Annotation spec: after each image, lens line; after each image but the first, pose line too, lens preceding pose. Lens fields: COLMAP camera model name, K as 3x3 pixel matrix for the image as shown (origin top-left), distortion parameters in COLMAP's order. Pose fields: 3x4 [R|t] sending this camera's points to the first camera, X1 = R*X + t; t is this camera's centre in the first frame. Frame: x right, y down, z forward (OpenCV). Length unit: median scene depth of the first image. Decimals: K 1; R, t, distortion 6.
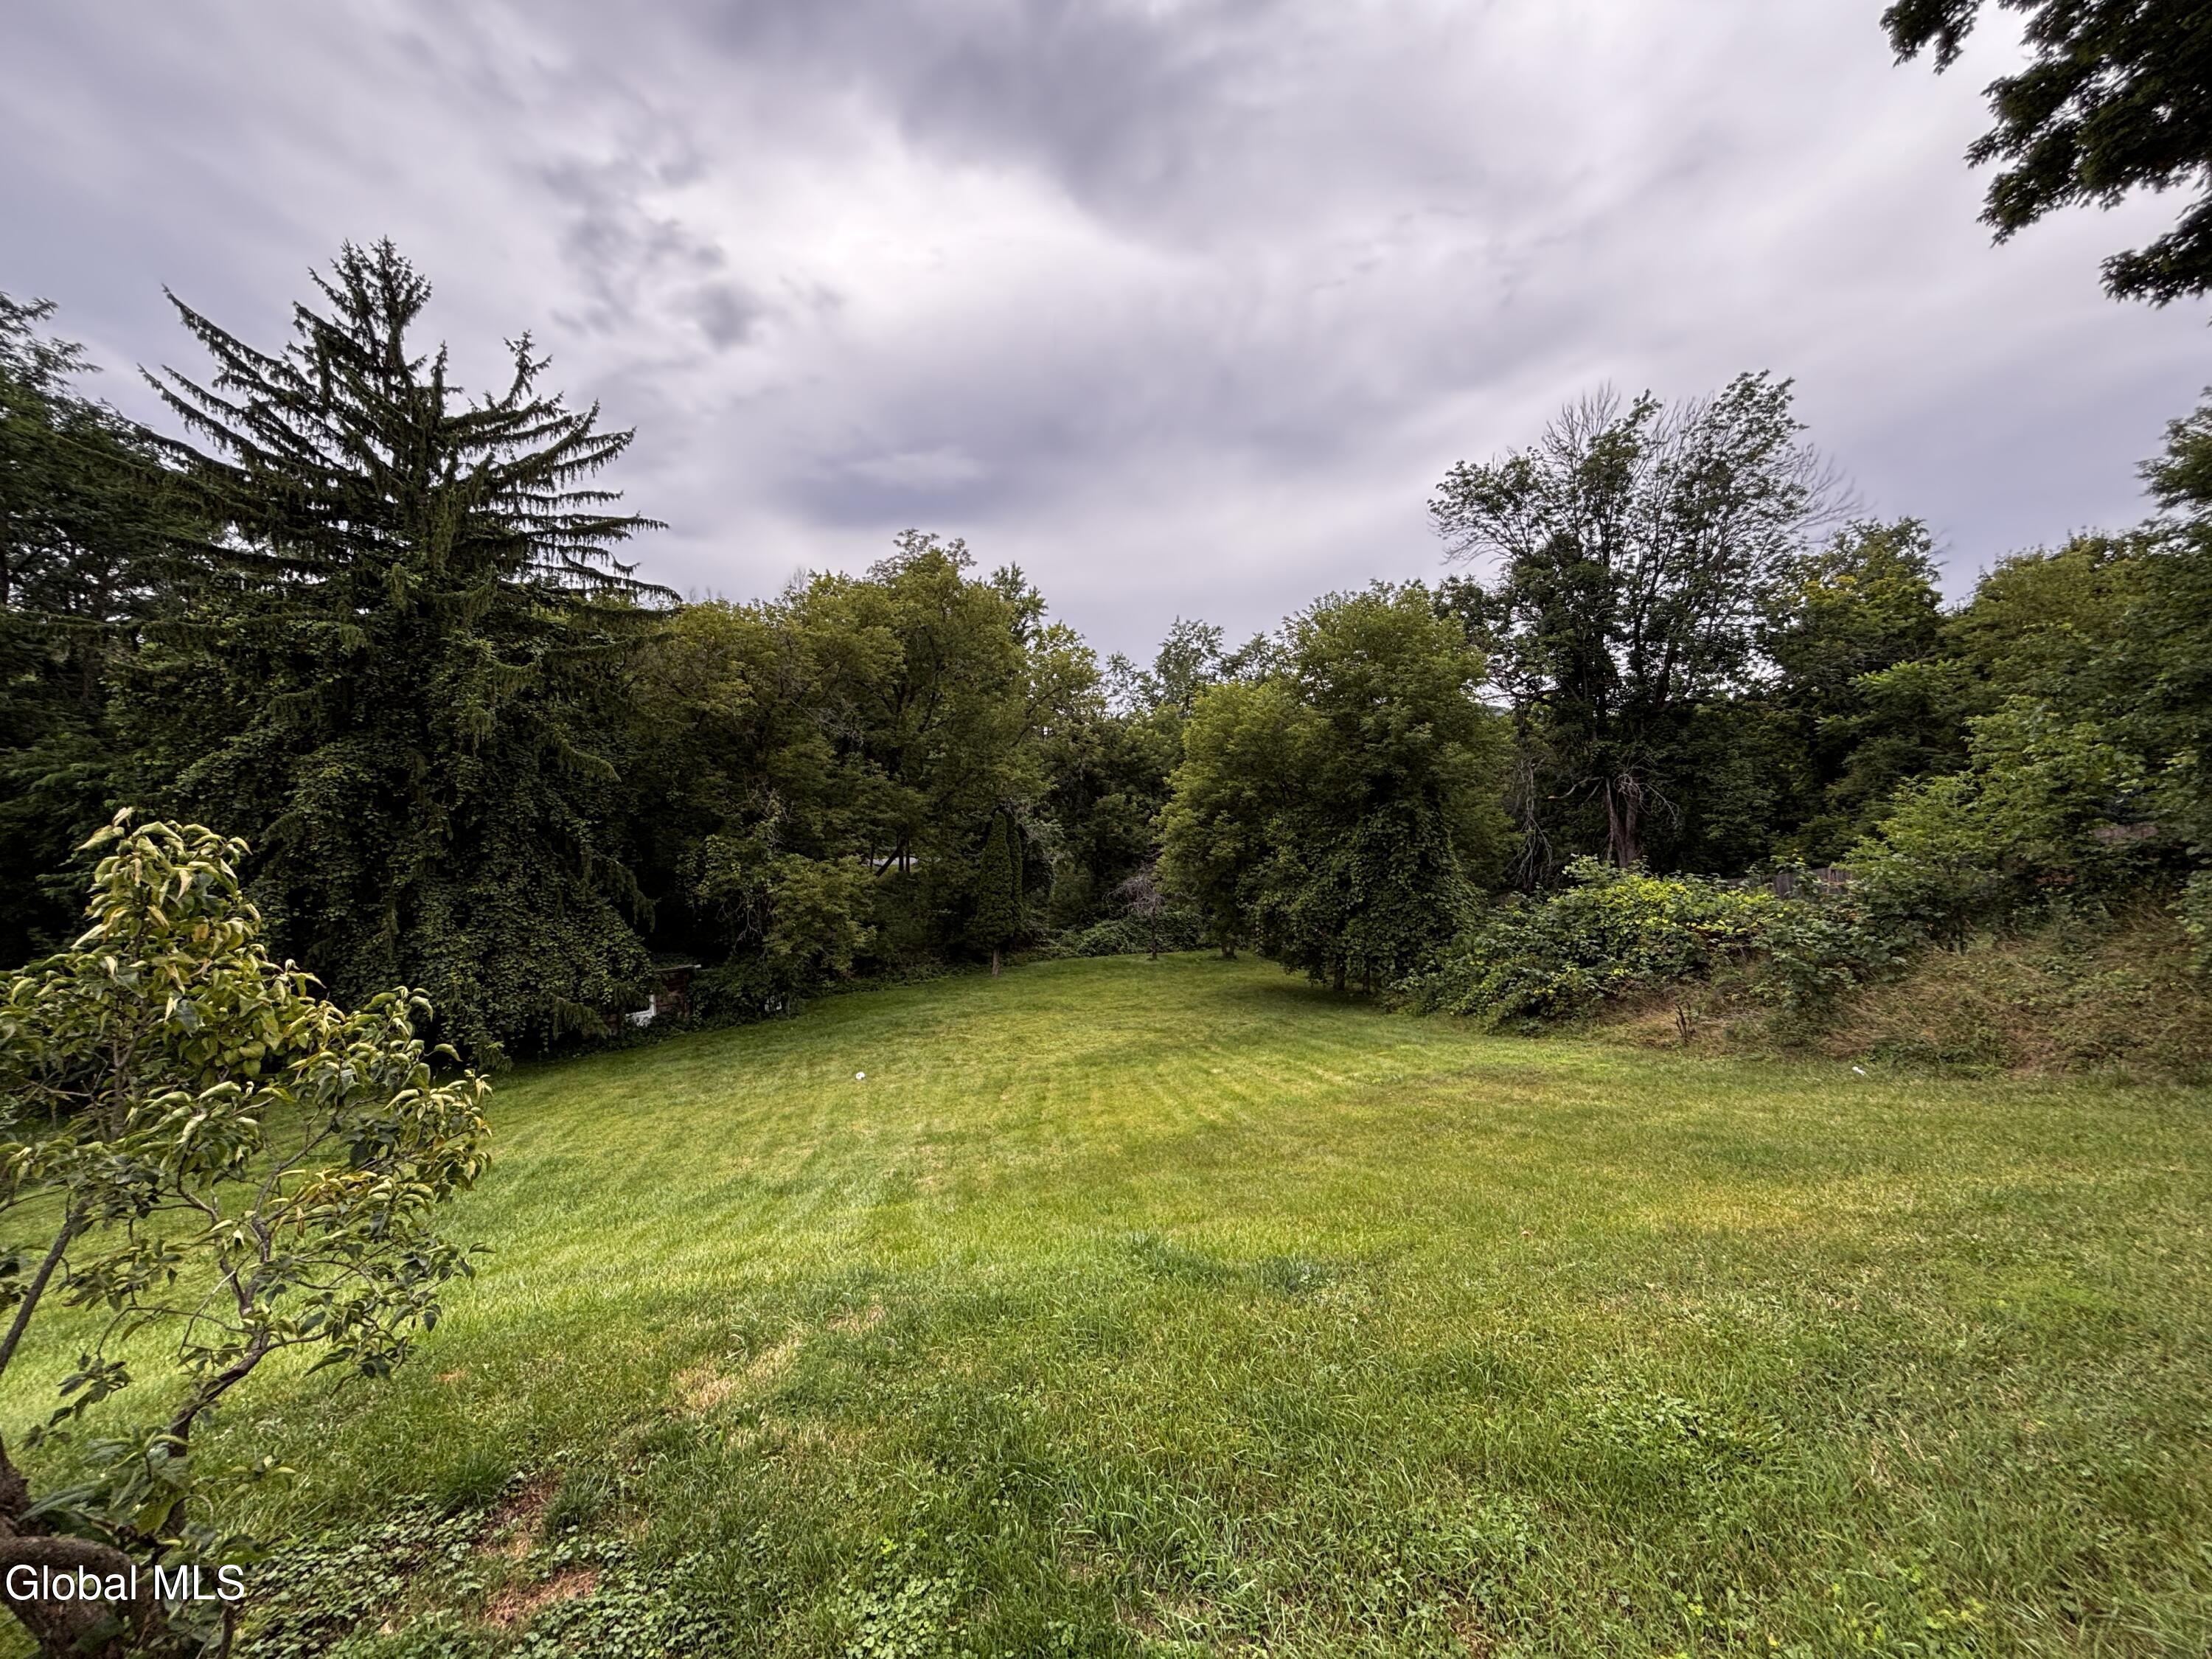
lens RADIAL K [[878.8, 0, 1108.5], [0, 878.8, 820.1], [0, 0, 1]] dist [-0.000231, -0.001860]
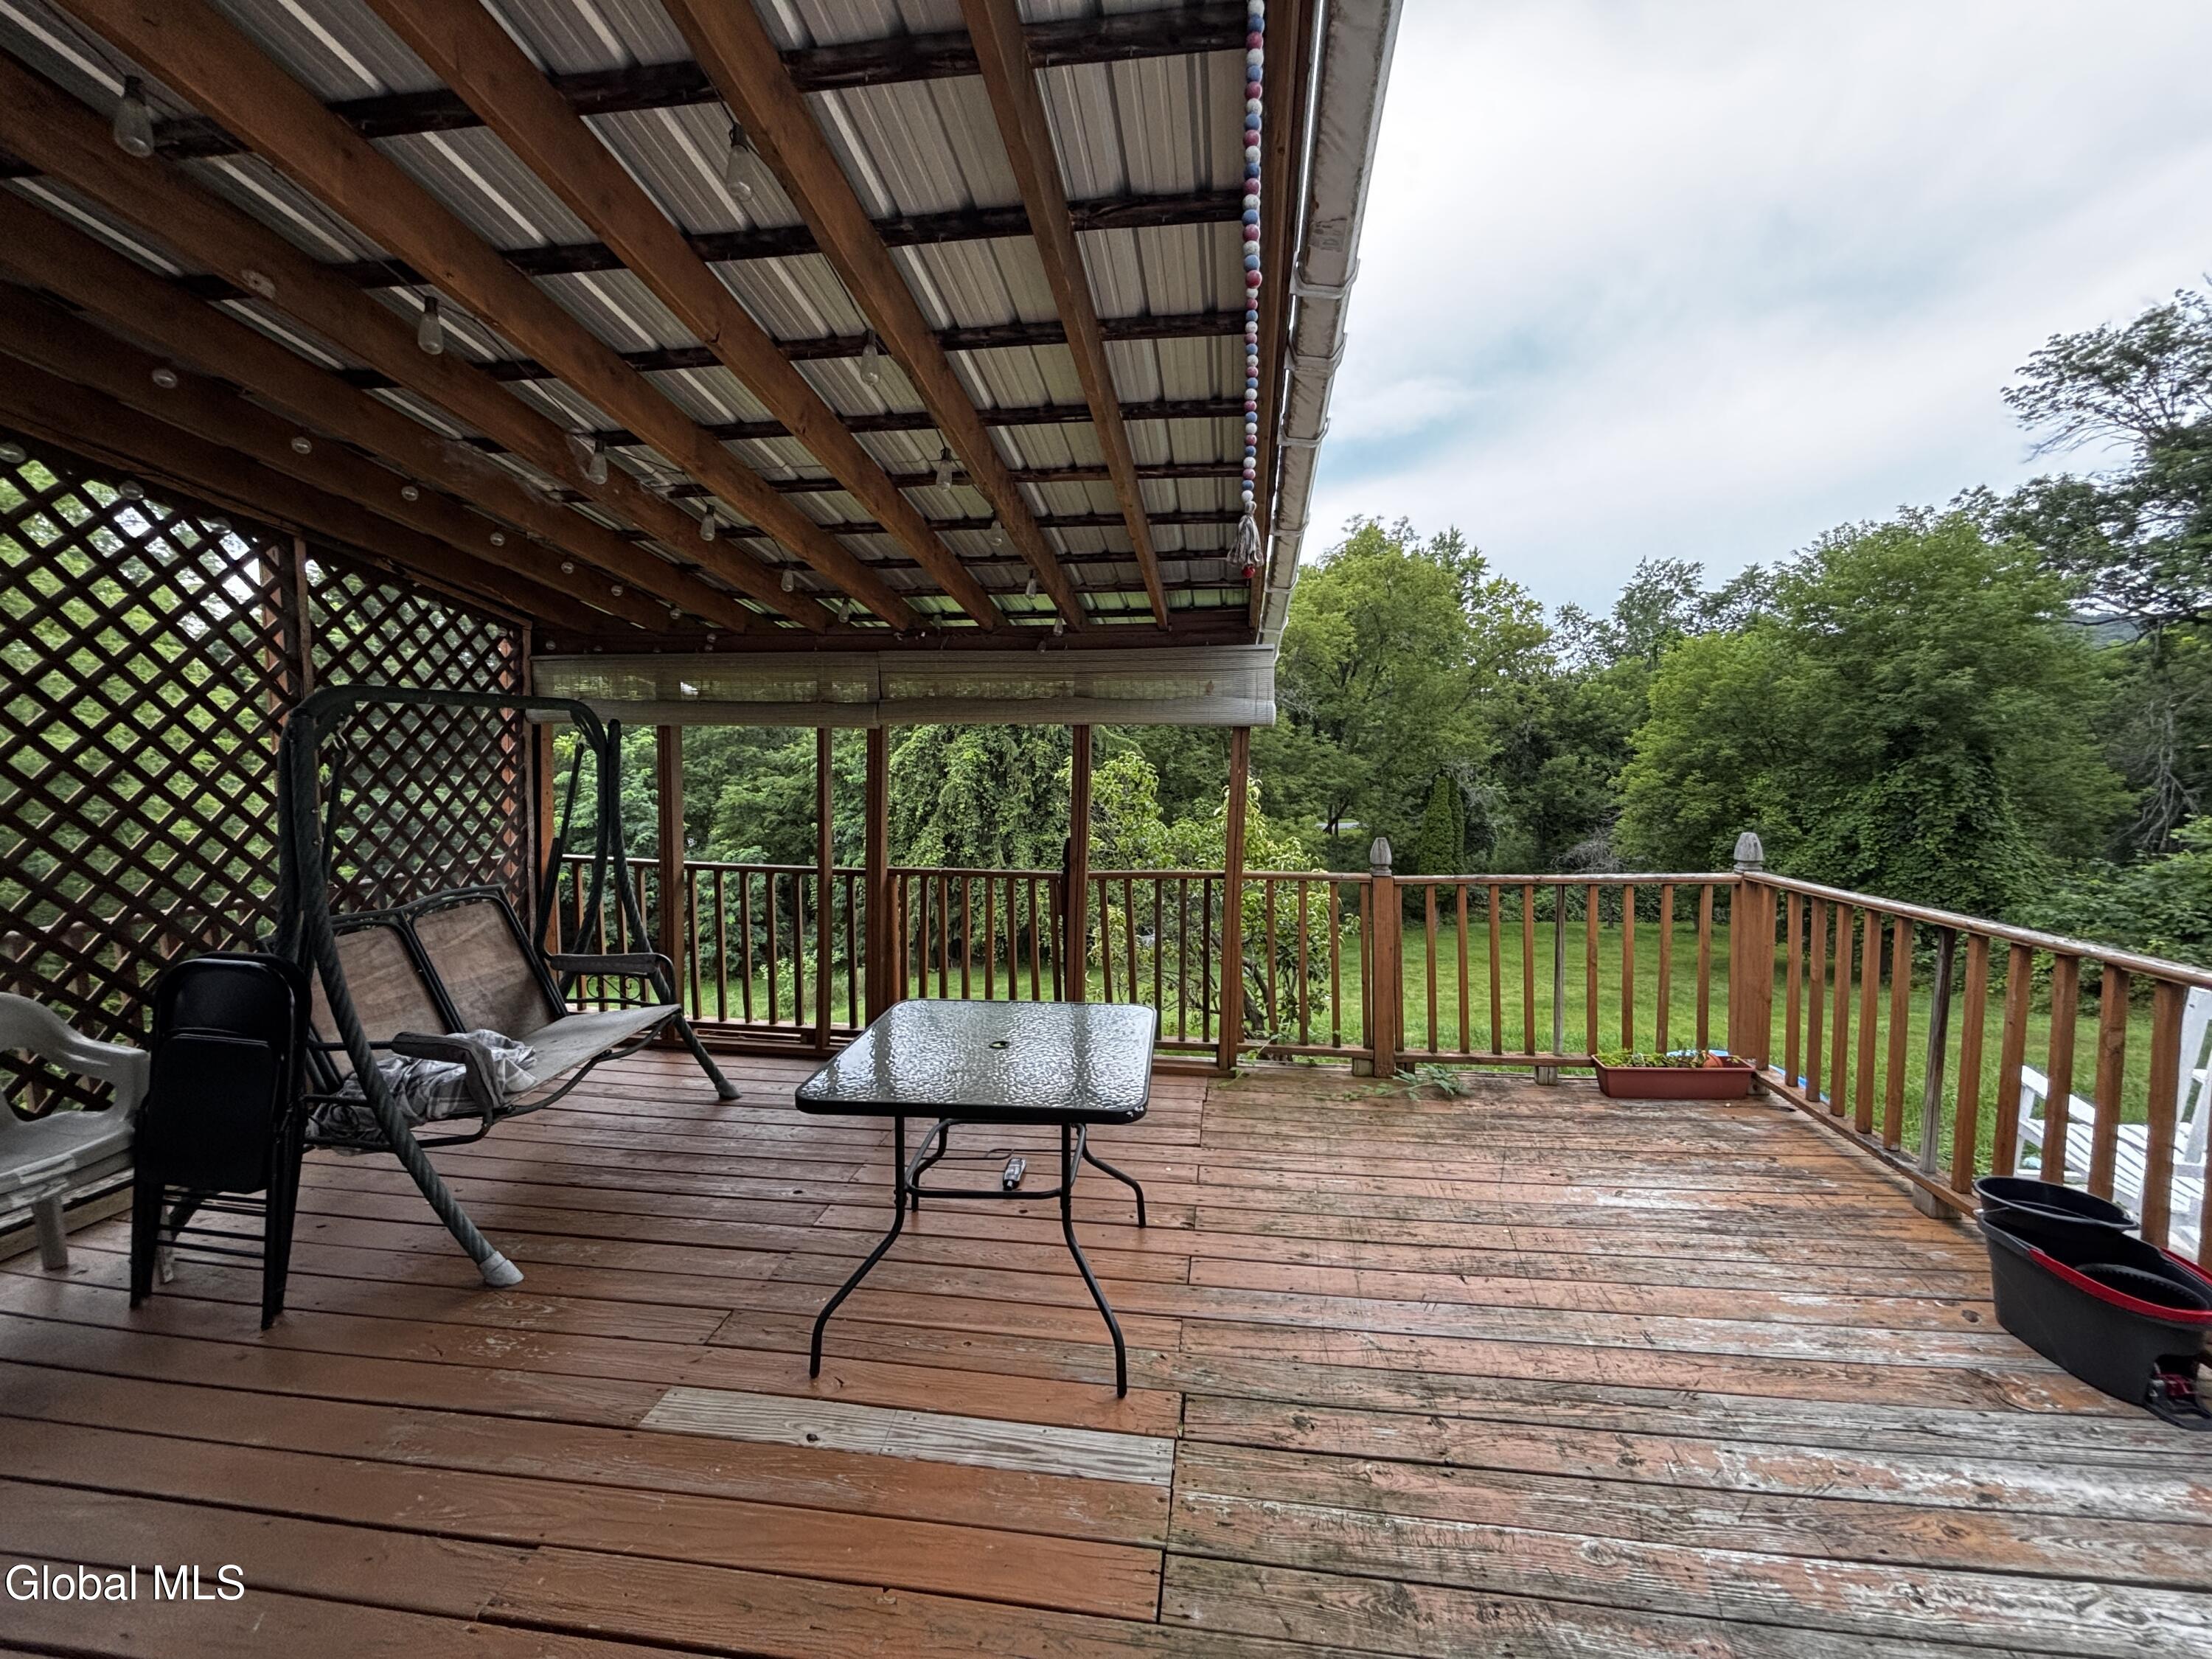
lens RADIAL K [[878.8, 0, 1109.6], [0, 878.8, 825.3], [0, 0, 1]] dist [-0.000231, -0.001860]
pose [[0.893994, 0.009945, -0.447970, -0.012708], [0.009563, 0.999102, 0.041264, 0.003403], [0.447978, -0.041174, 0.893096, -0.156150]]
